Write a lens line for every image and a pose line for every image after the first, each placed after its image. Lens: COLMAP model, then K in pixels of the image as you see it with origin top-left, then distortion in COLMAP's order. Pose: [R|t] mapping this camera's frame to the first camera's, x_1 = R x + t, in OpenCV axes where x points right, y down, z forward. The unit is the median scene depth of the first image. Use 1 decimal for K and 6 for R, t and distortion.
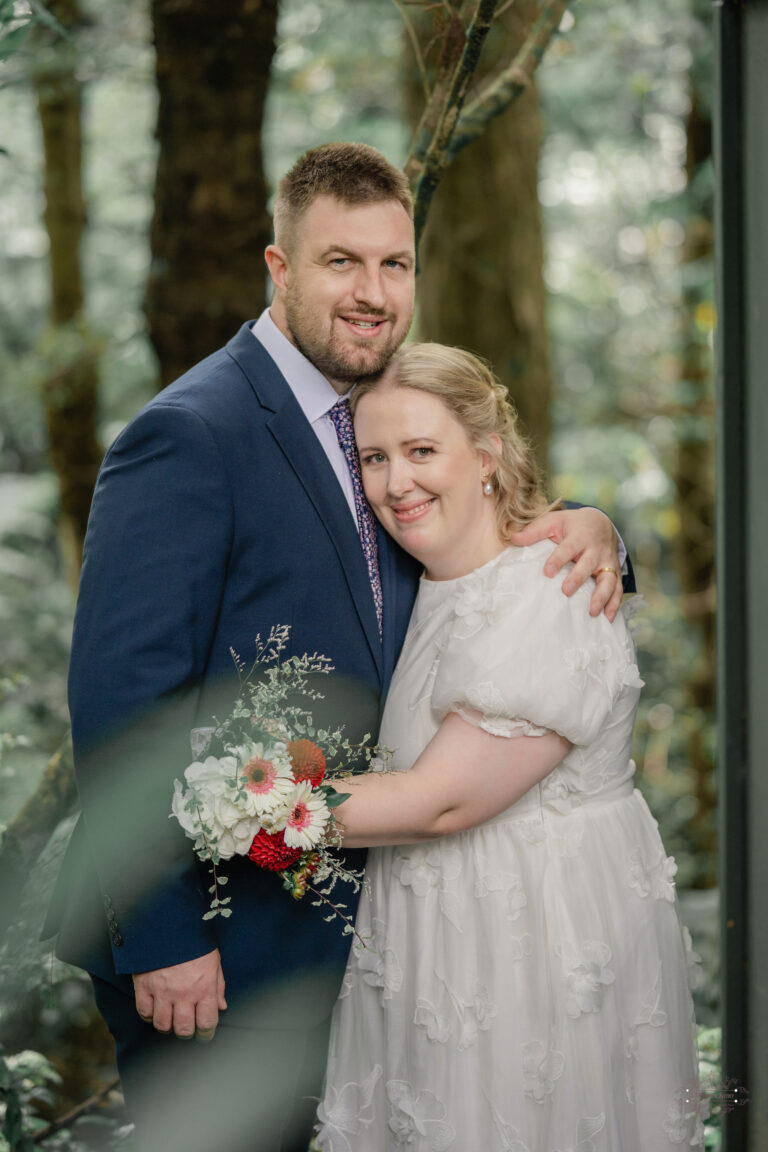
lens RADIAL K [[2684.7, 0, 410.1], [0, 2684.7, 578.9], [0, 0, 1]] dist [-0.118960, 0.422558]
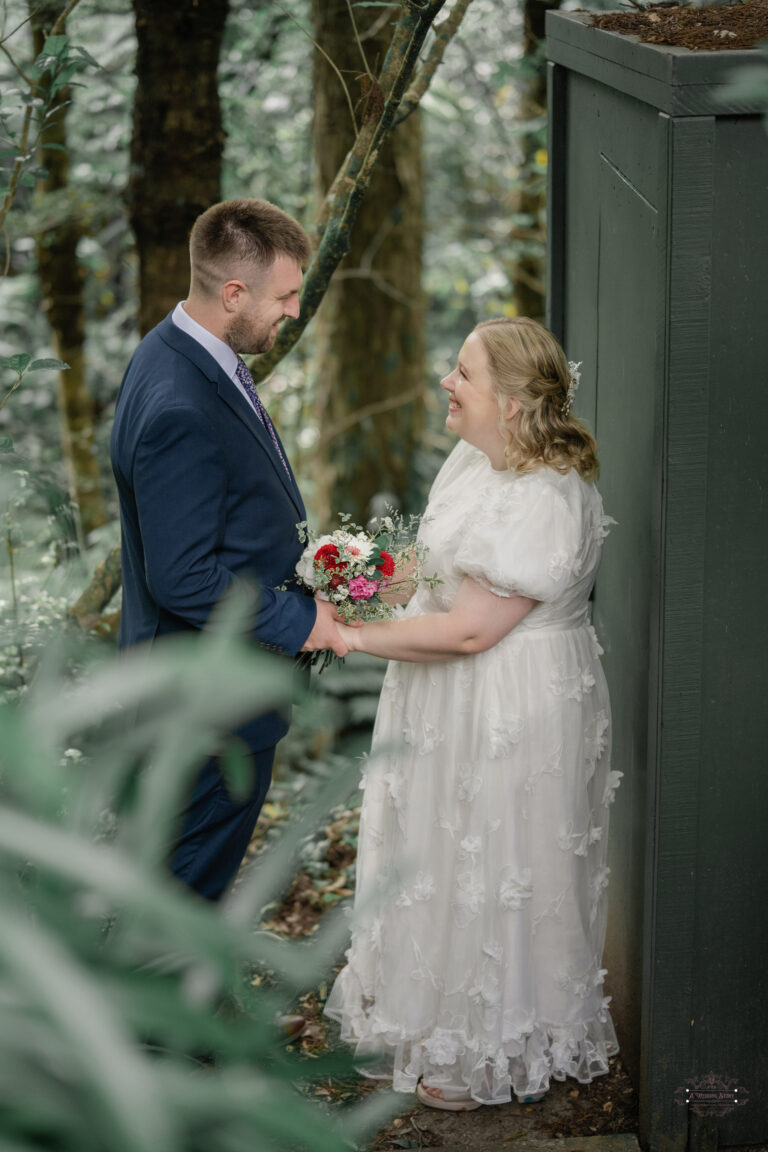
lens RADIAL K [[2684.7, 0, 410.1], [0, 2684.7, 578.9], [0, 0, 1]] dist [-0.118960, 0.422558]
pose [[0.998030, -0.000559, 0.062743, -0.058621], [-0.009008, 0.988326, 0.152085, -0.165768], [-0.062096, -0.152351, 0.986374, -0.528133]]
